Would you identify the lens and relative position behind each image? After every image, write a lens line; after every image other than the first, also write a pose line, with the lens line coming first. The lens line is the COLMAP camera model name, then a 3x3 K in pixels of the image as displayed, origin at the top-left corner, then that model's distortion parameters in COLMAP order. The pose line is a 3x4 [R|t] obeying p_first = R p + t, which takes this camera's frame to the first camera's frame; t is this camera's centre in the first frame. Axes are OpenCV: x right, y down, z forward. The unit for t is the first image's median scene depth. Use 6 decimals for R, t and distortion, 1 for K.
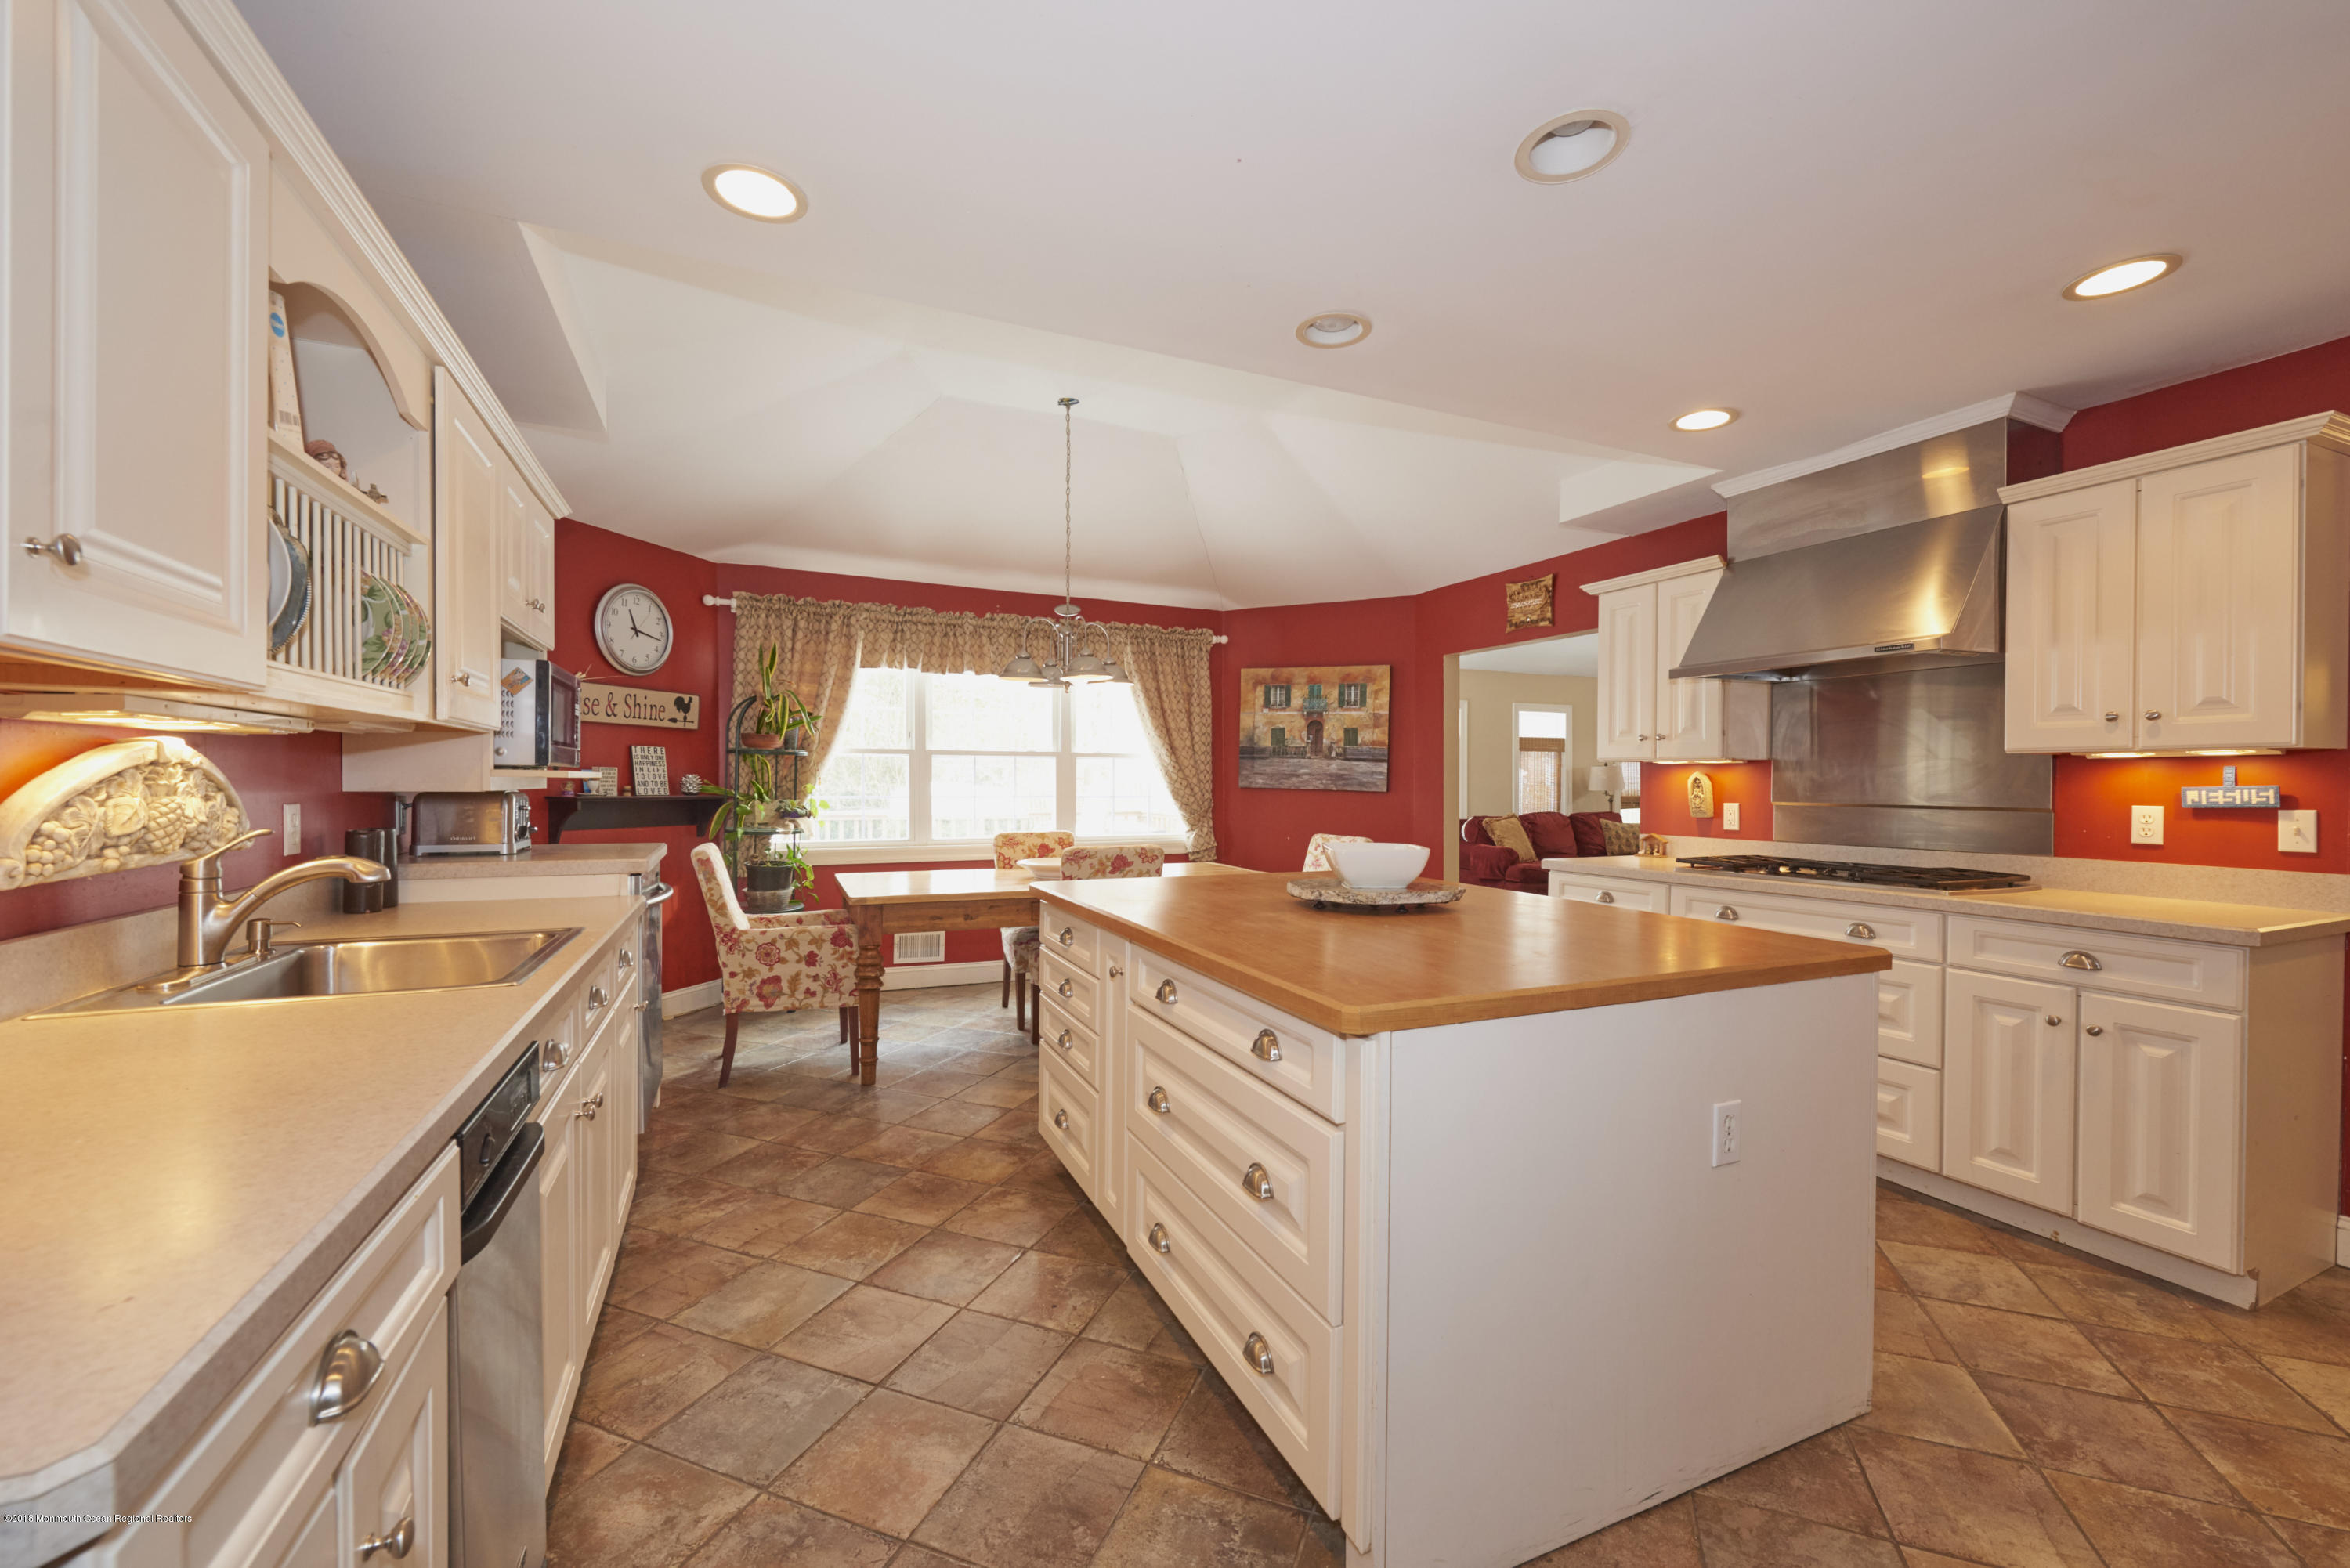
lens RADIAL K [[928.5, 0, 1177.6], [0, 928.5, 791.8], [0, 0, 1]] dist [-0.001178, -0.000410]
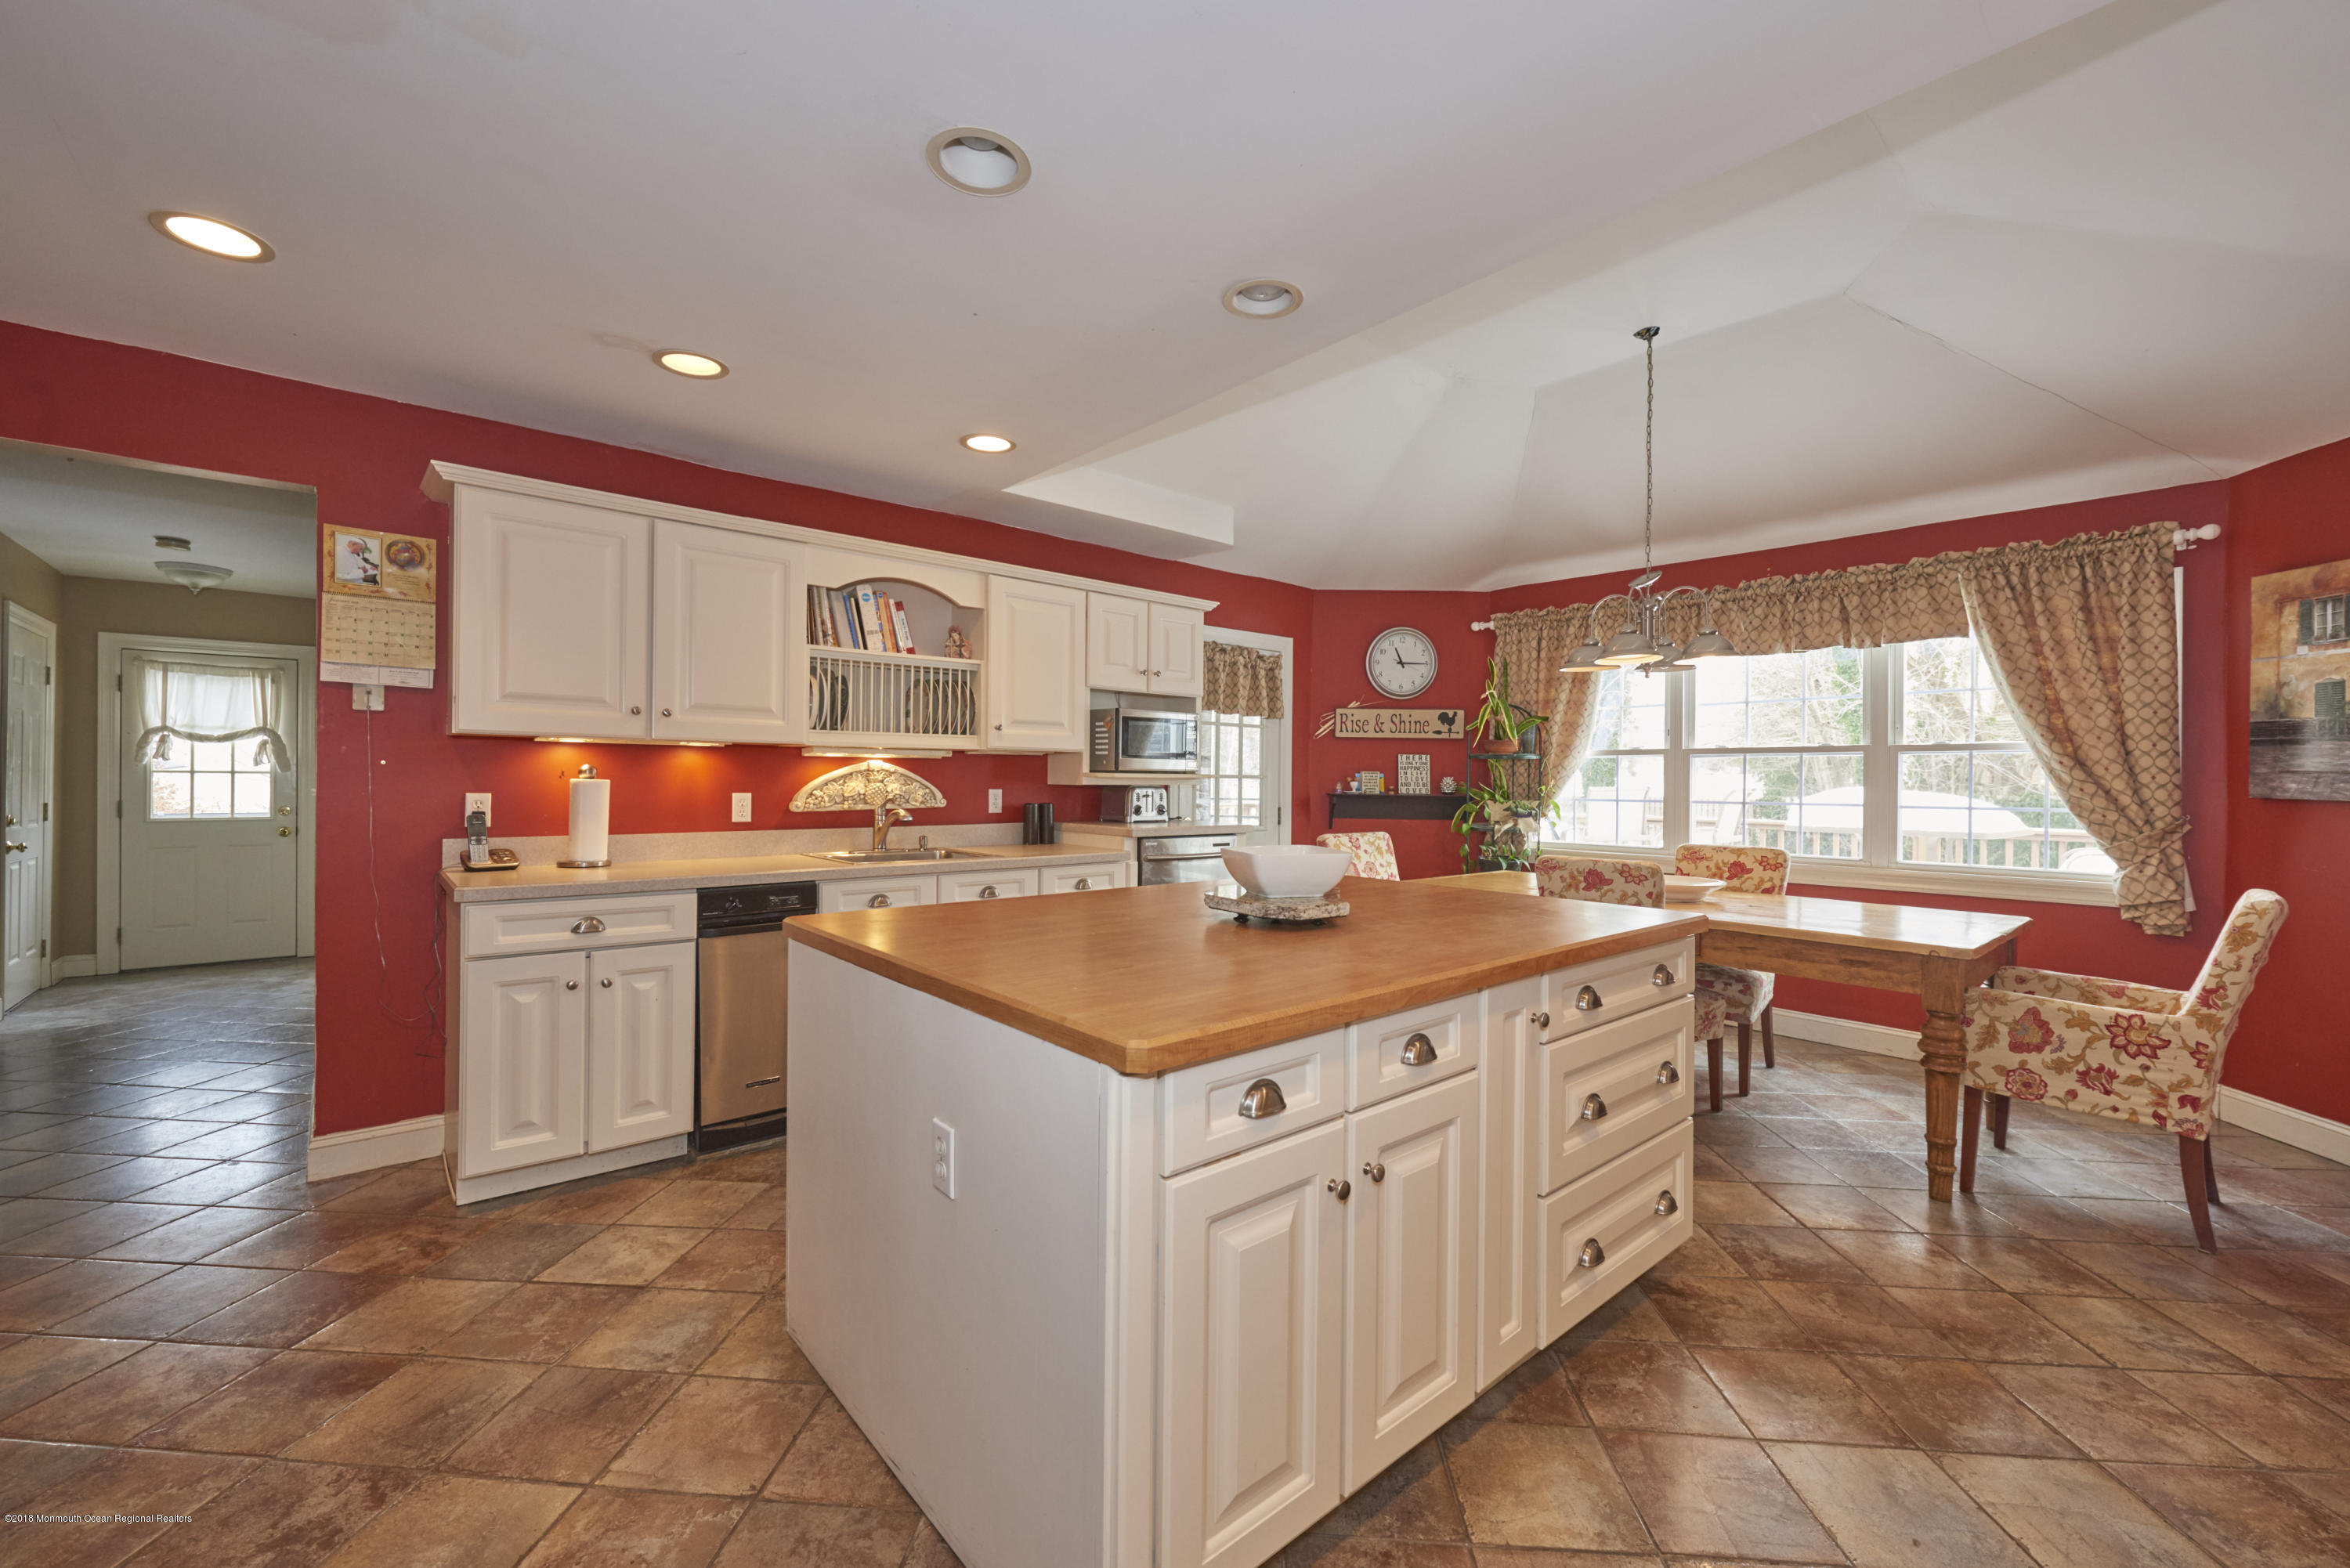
lens RADIAL K [[944.3, 0, 1181.7], [0, 944.3, 780.5], [0, 0, 1]] dist [0.000404, -0.000204]
pose [[0.293698, -0.001024, -0.955898, 0.734679], [-0.018177, 0.999813, -0.006656, -0.000141], [0.955726, 0.019330, 0.293624, 0.445376]]
